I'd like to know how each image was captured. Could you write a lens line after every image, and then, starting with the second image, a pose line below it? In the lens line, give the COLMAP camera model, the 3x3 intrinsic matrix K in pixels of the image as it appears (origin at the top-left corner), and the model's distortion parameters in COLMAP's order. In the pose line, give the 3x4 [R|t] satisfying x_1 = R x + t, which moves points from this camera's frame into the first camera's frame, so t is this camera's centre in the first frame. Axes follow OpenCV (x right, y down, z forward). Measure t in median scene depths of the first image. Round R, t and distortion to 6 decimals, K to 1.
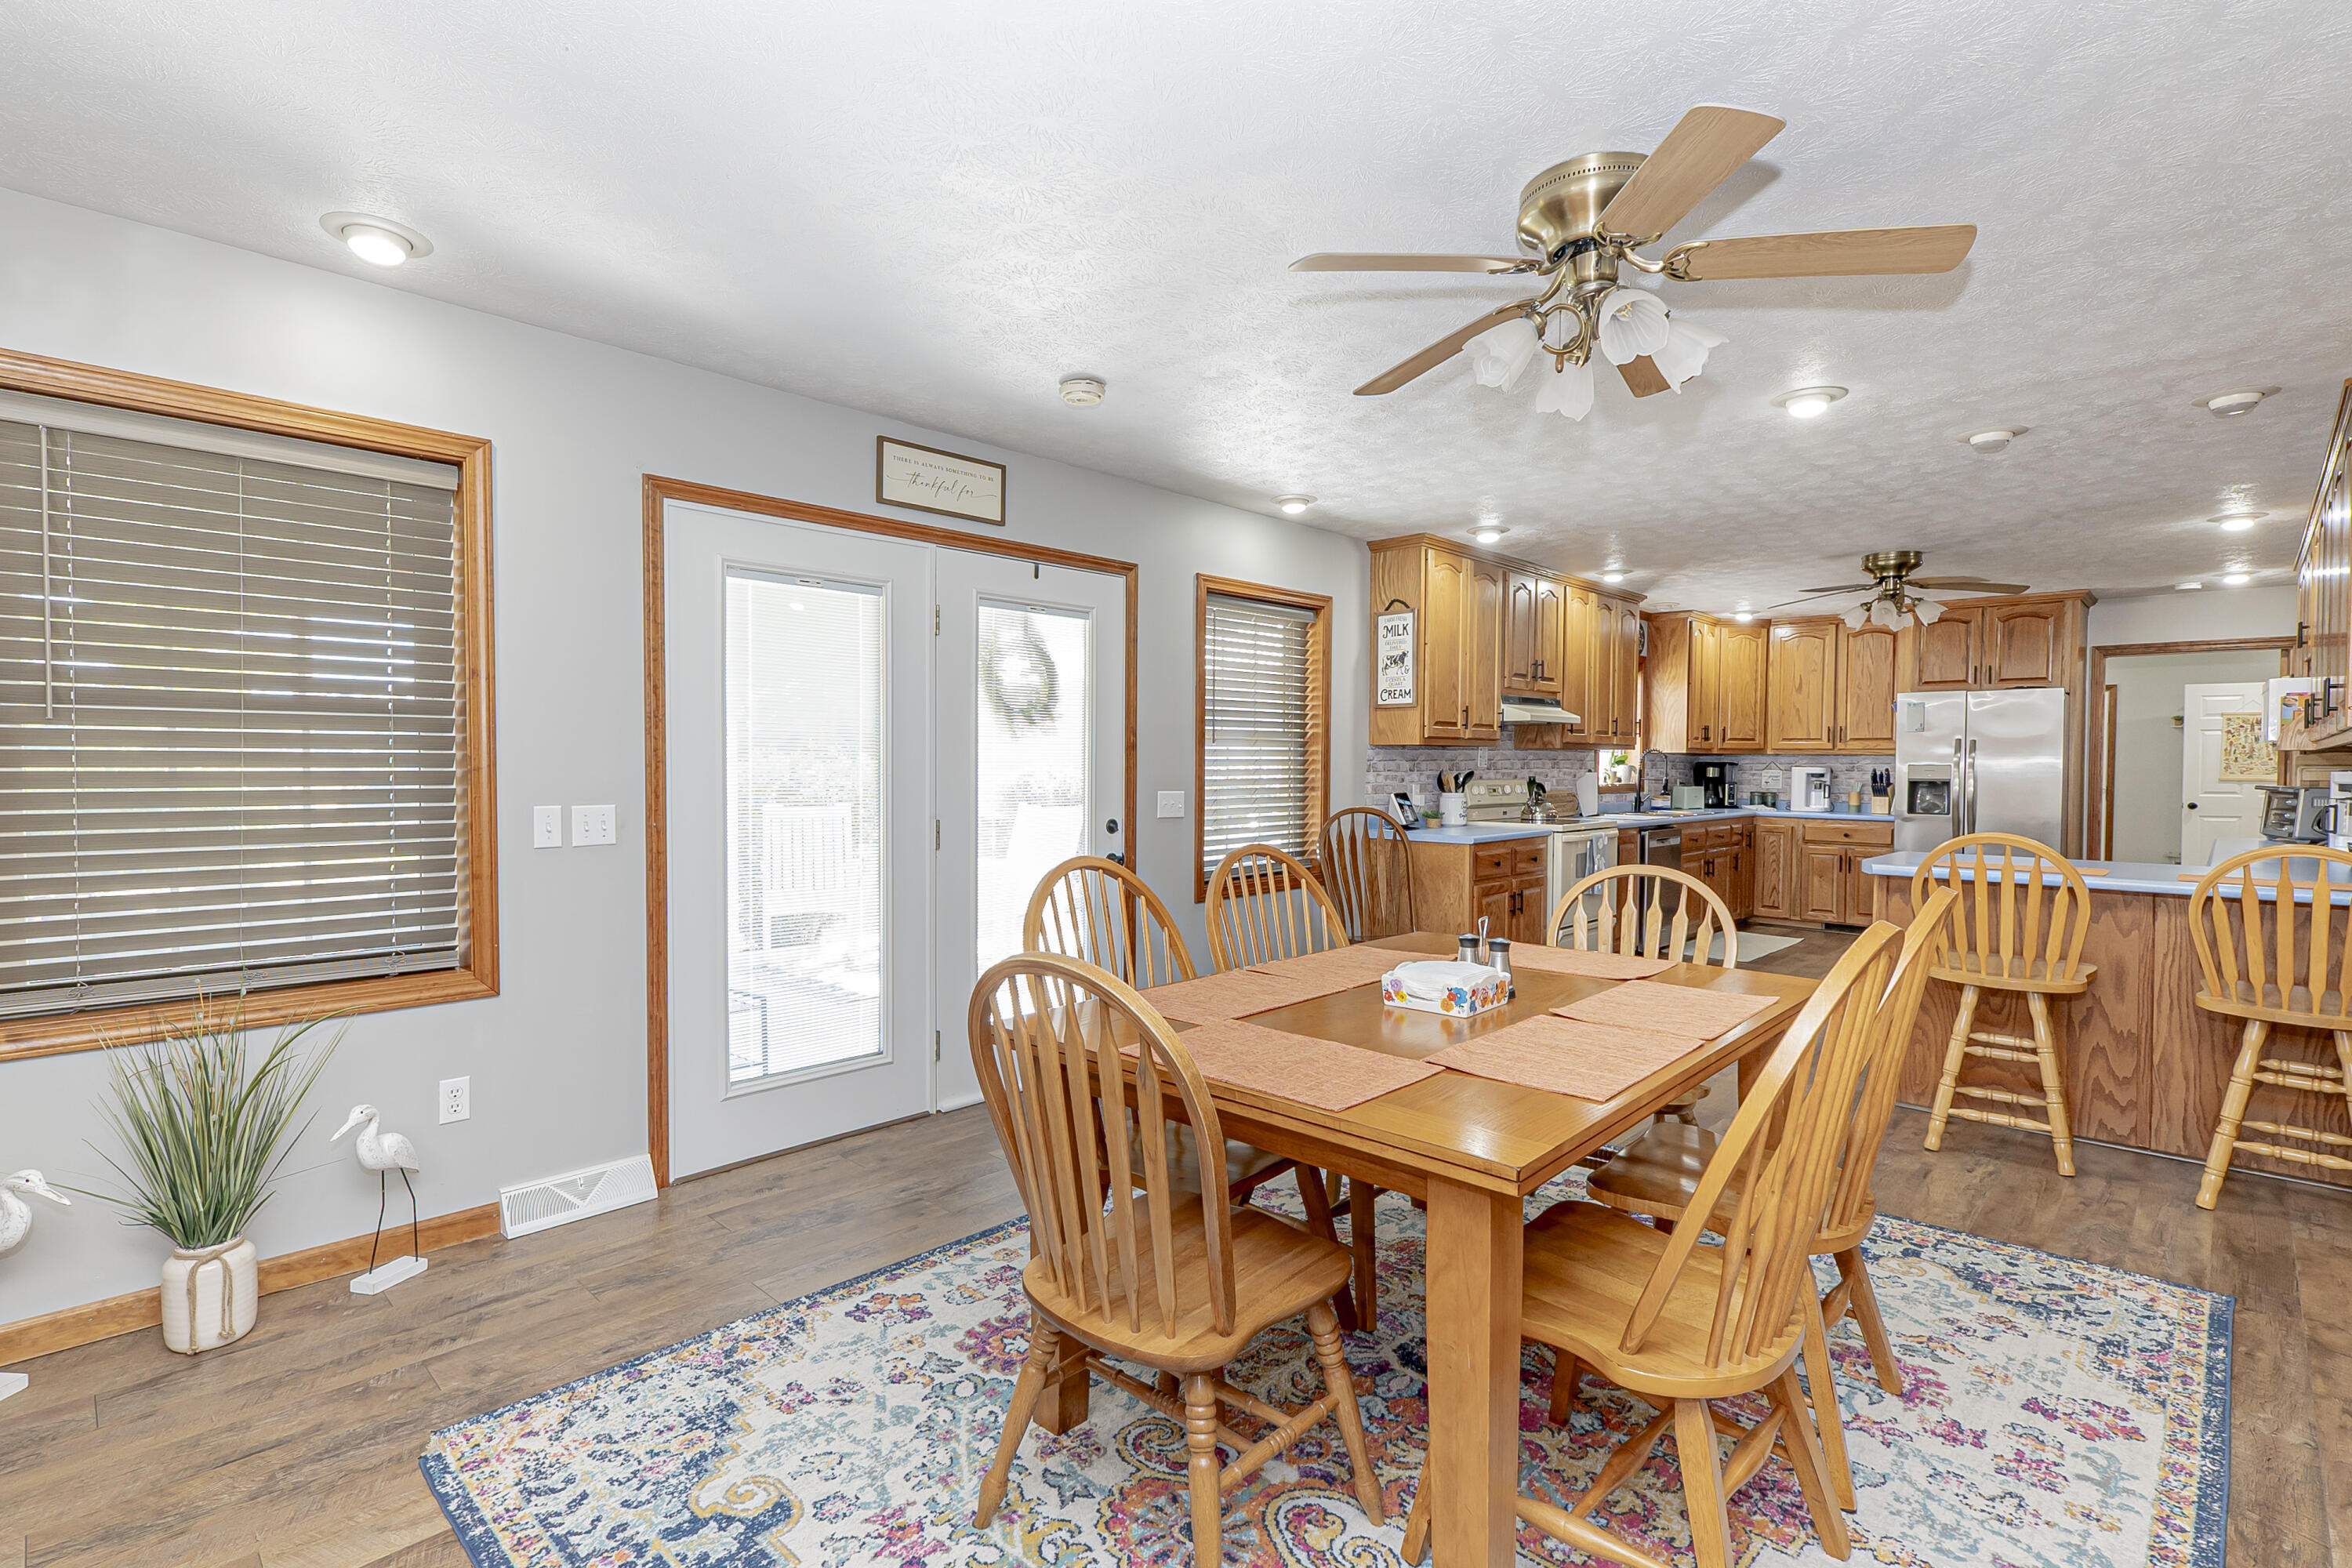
lens RADIAL K [[1103.7, 0, 1170.4], [0, 1103.7, 794.8], [0, 0, 1]] dist [0.001291, -0.000365]
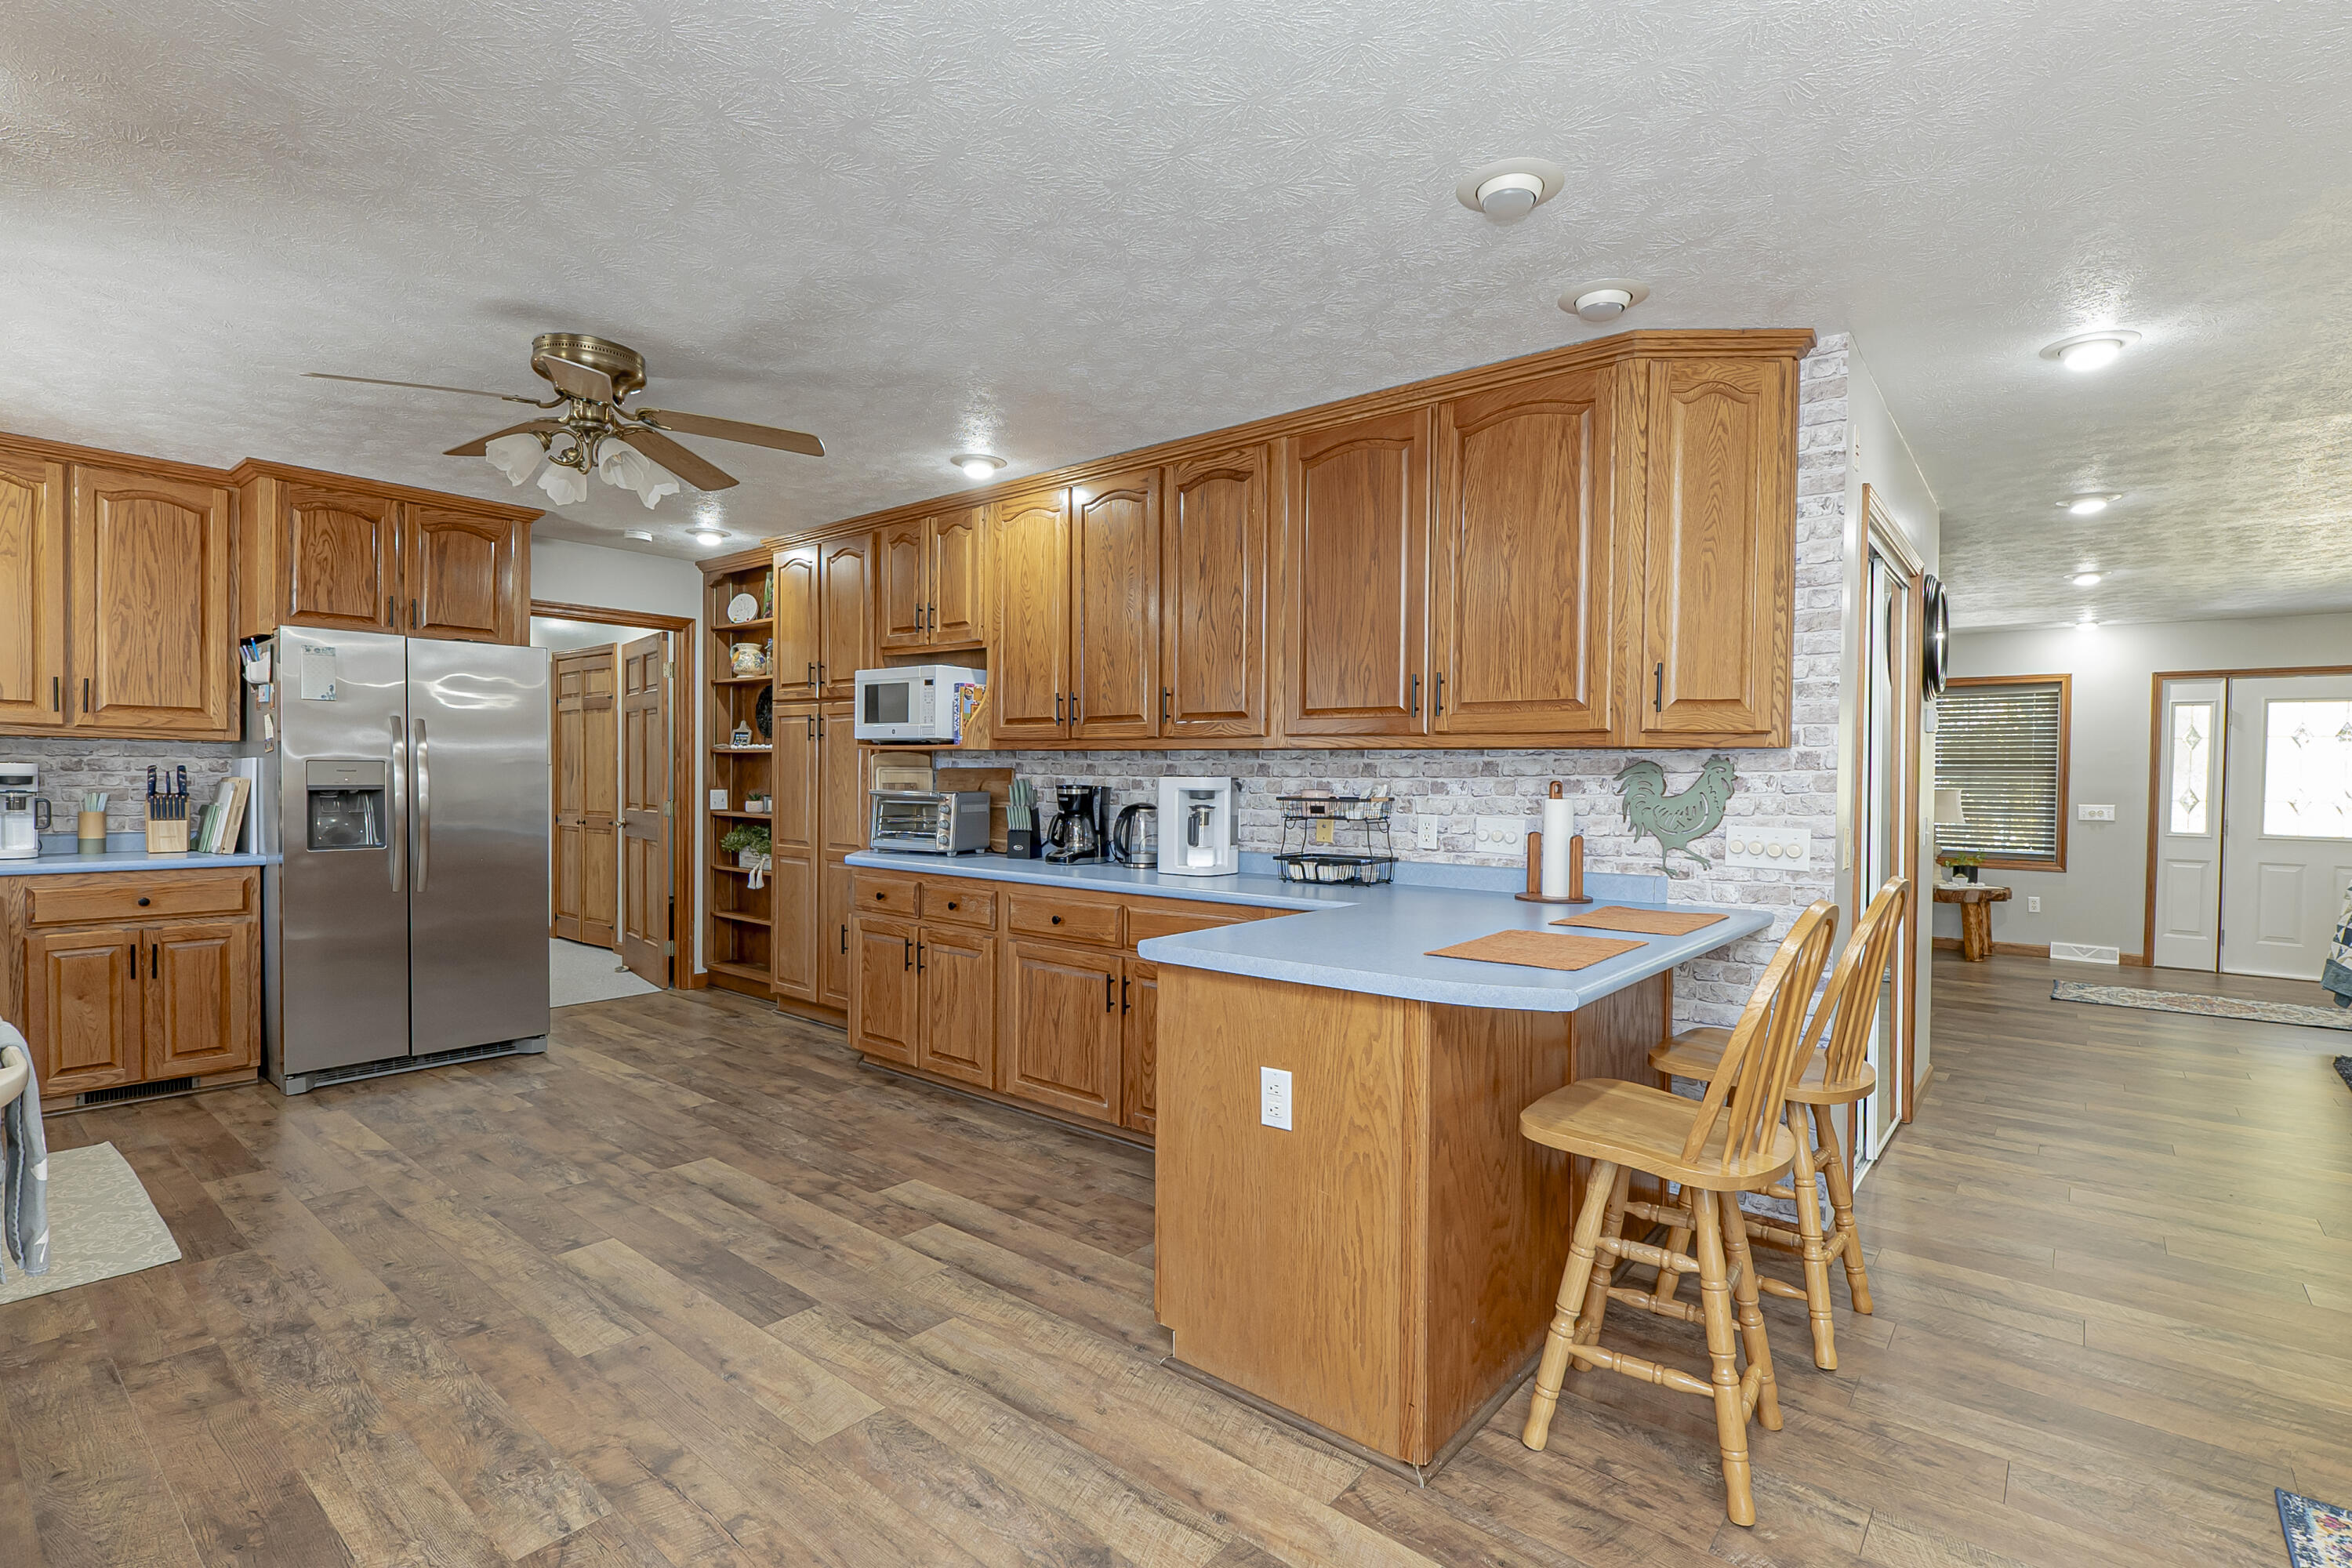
lens RADIAL K [[1103.7, 0, 1177.4], [0, 1103.7, 794.5], [0, 0, 1]] dist [0.001291, -0.000365]
pose [[-0.079030, -0.026203, 0.996528, 0.130598], [0.016798, 0.999478, 0.027612, -0.024791], [-0.996731, 0.018922, -0.078548, 0.836543]]
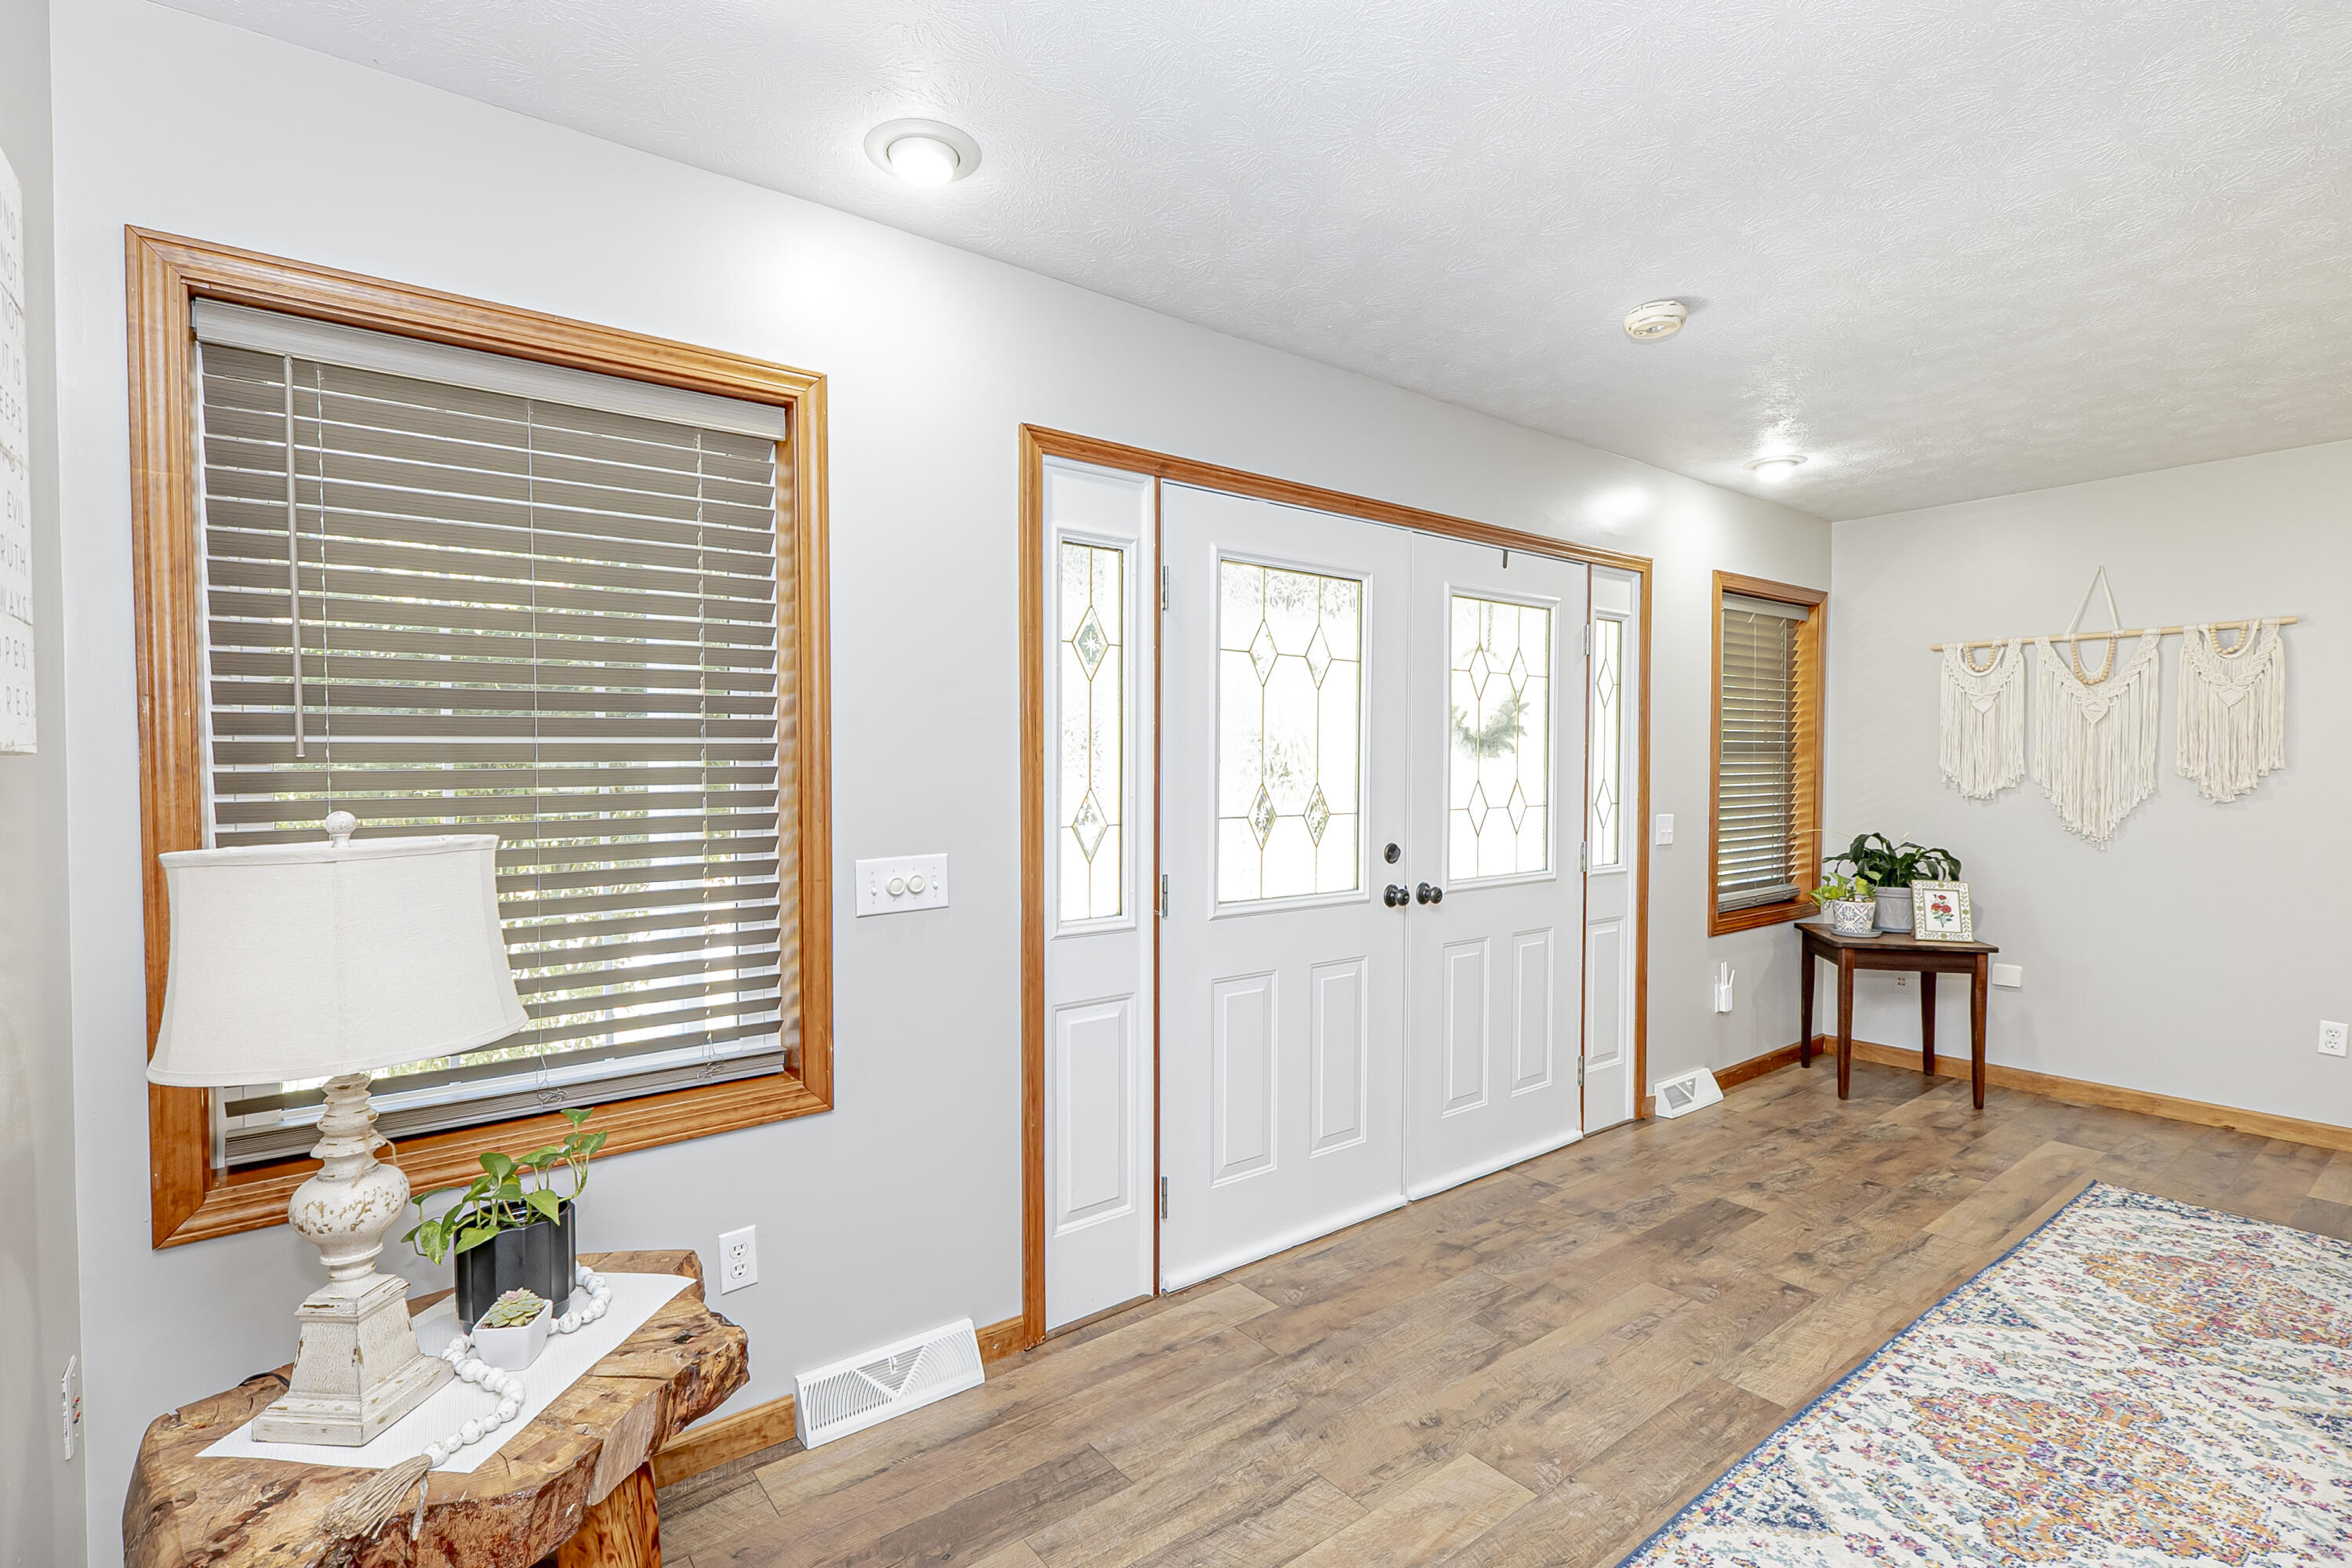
lens RADIAL K [[1103.7, 0, 1170.2], [0, 1103.7, 790.9], [0, 0, 1]] dist [0.001291, -0.000365]
pose [[-0.989626, -0.009000, 0.143385, 1.297674], [-0.000735, 0.998340, 0.057591, 0.000412], [-0.143666, 0.056888, -0.987990, -0.065300]]
